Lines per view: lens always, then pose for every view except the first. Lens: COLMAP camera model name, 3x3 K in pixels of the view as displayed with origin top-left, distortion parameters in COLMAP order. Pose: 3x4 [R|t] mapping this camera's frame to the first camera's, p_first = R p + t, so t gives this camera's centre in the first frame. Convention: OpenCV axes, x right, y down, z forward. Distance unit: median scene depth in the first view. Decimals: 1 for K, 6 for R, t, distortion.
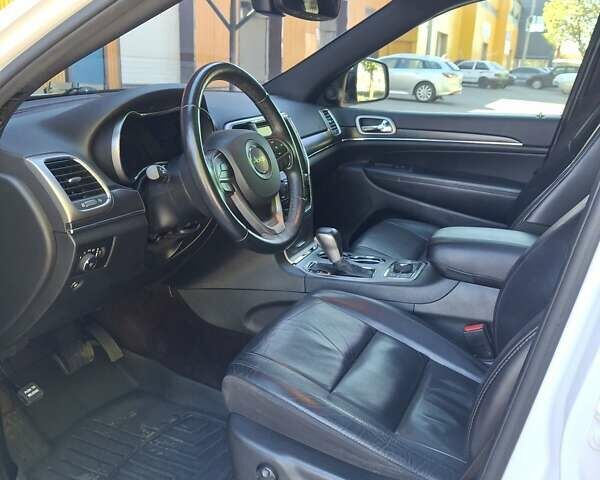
lens RADIAL K [[590.9, 0, 286.9], [0, 590.9, 240.3], [0, 0, 1]] dist [0.134941, -0.318075]
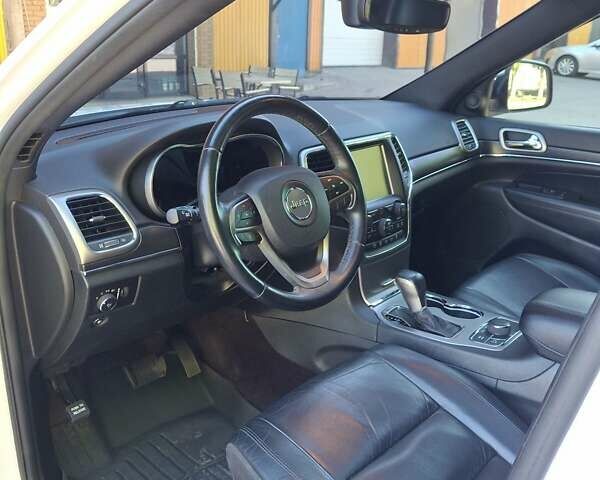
lens RADIAL K [[590.9, 0, 286.9], [0, 590.9, 240.3], [0, 0, 1]] dist [0.134941, -0.318075]
pose [[0.943892, 0.094868, -0.316336, 0.173196], [-0.083851, 0.995307, 0.048294, -0.095942], [0.319433, -0.019059, 0.947417, 0.116935]]
